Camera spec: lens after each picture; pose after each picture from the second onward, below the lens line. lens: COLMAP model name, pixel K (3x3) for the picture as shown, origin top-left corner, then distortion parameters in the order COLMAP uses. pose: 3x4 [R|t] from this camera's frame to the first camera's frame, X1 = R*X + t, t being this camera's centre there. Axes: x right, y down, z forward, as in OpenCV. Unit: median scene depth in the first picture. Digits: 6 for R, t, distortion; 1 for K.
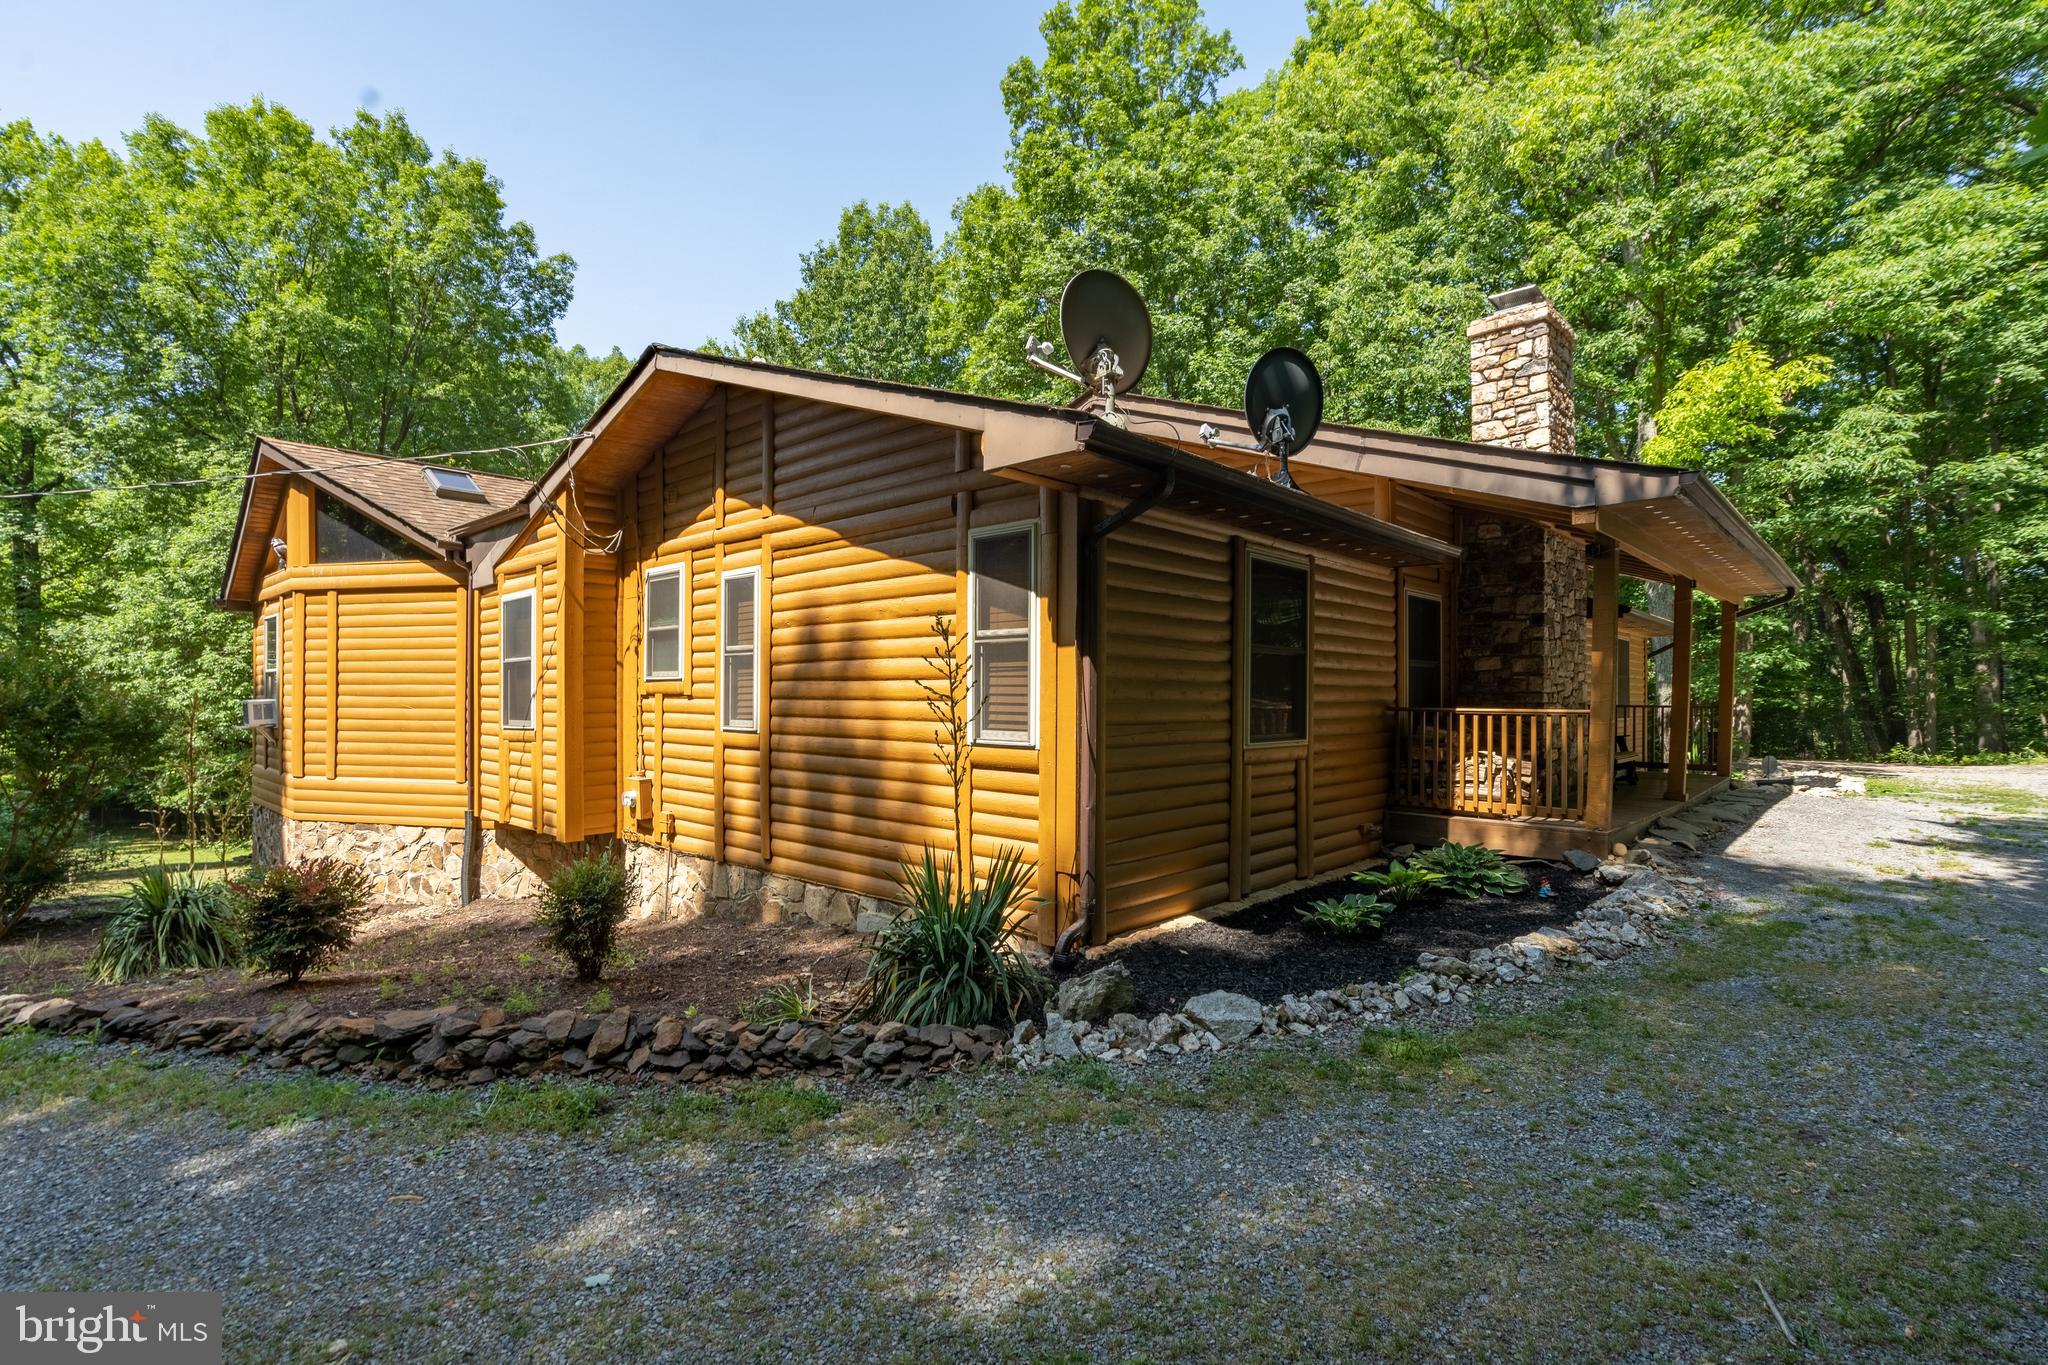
lens RADIAL K [[949.3, 0, 1022.0], [0, 949.3, 689.0], [0, 0, 1]] dist [0.011177, -0.000145]
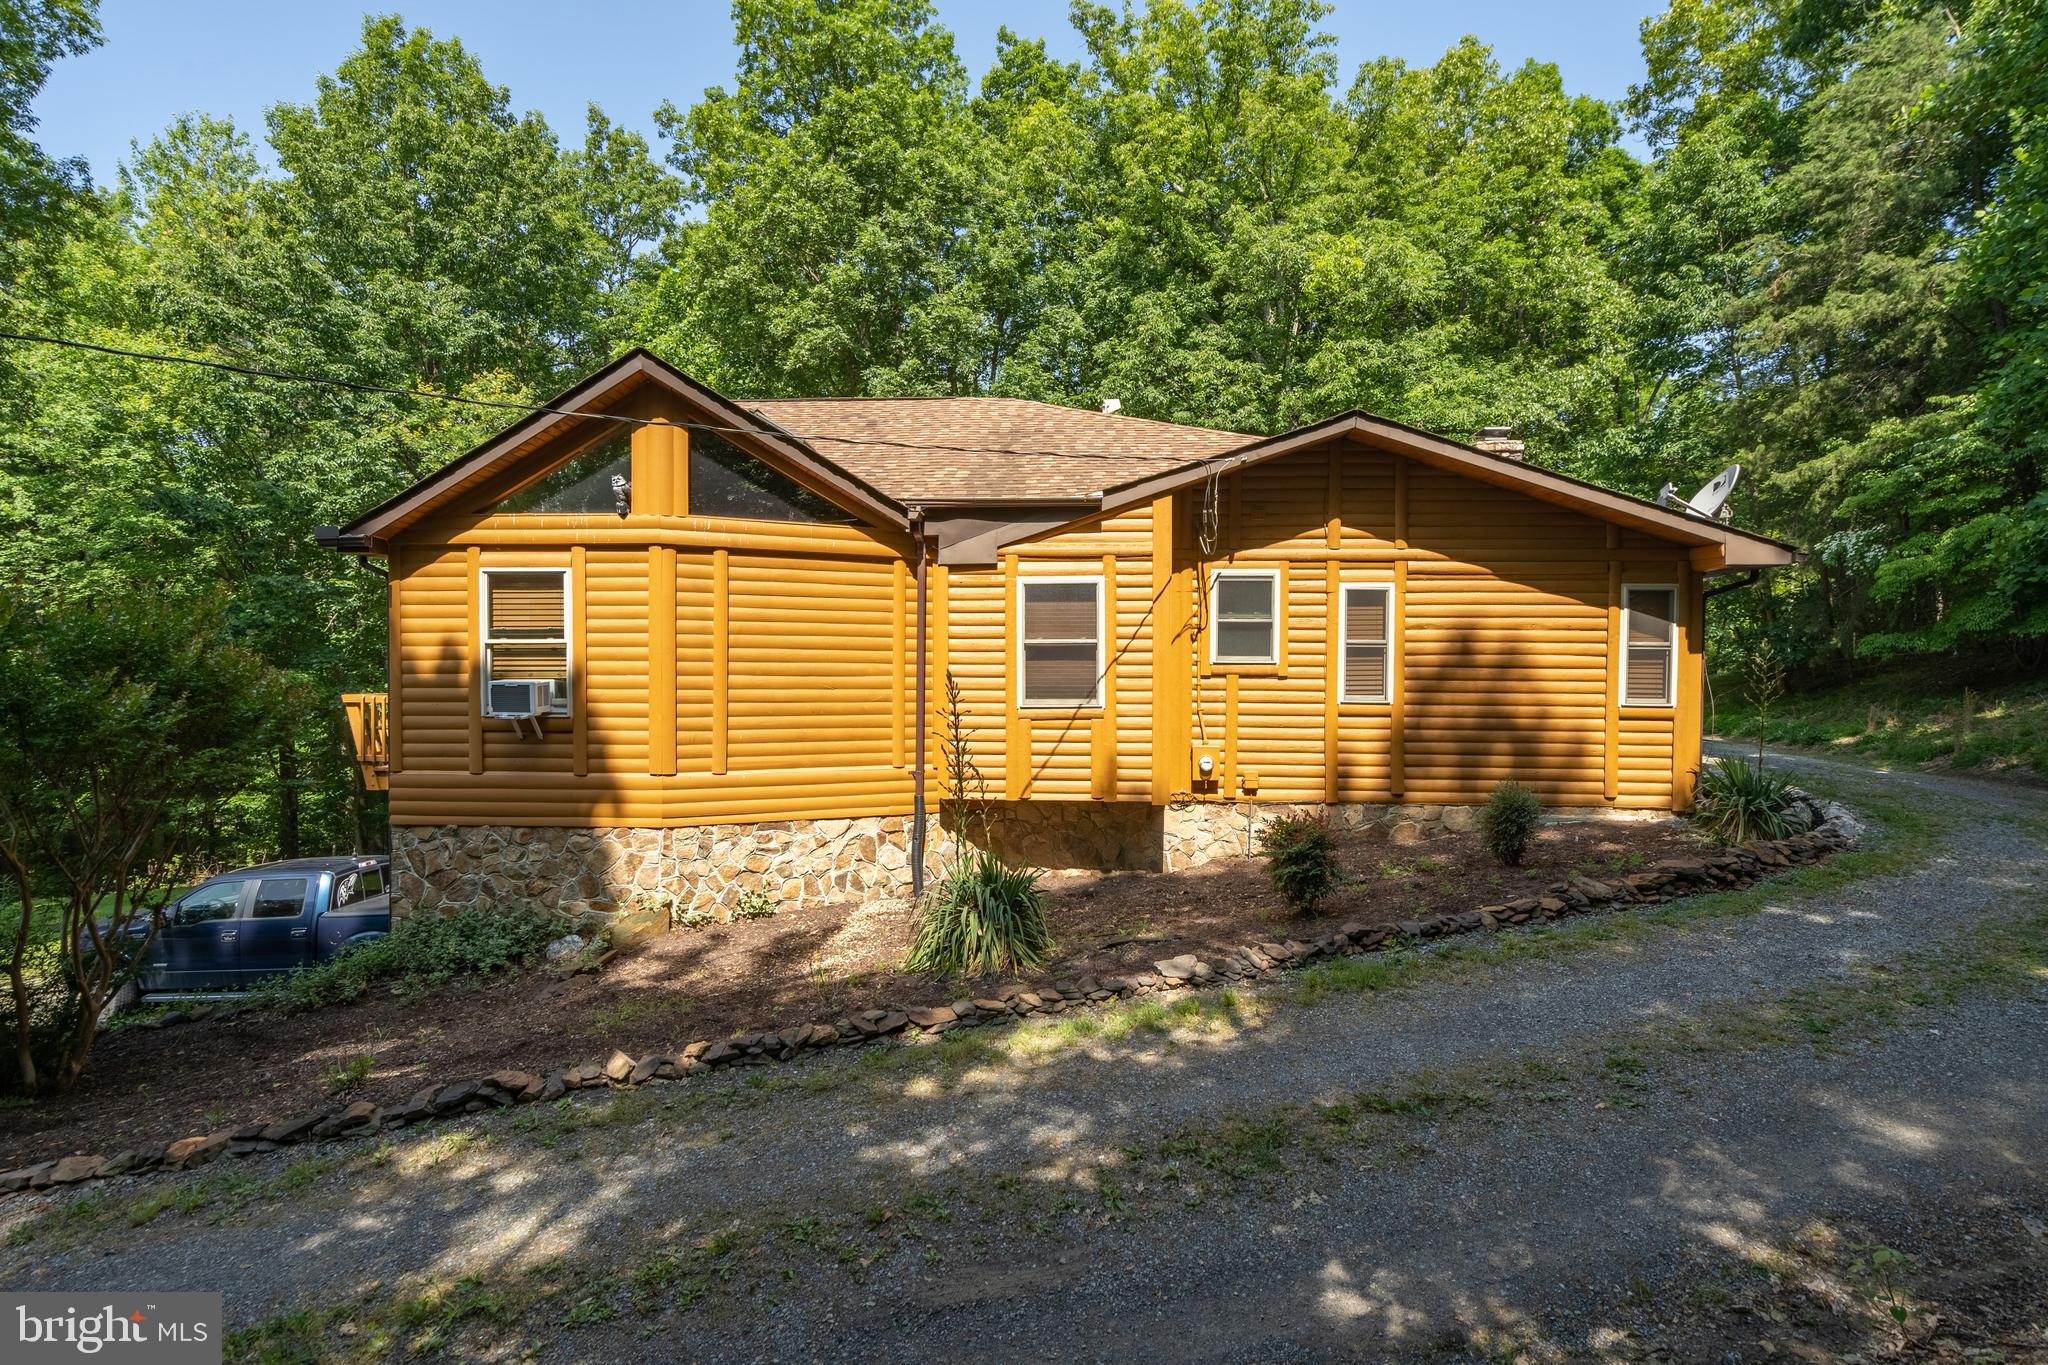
lens RADIAL K [[1007.3, 0, 1027.0], [0, 1007.3, 674.3], [0, 0, 1]] dist [-0.008156, -0.000796]
pose [[0.766282, -0.006344, 0.642473, -1.310316], [-0.010303, 0.999701, 0.022161, -0.019591], [-0.642421, -0.023601, 0.765988, 0.181429]]
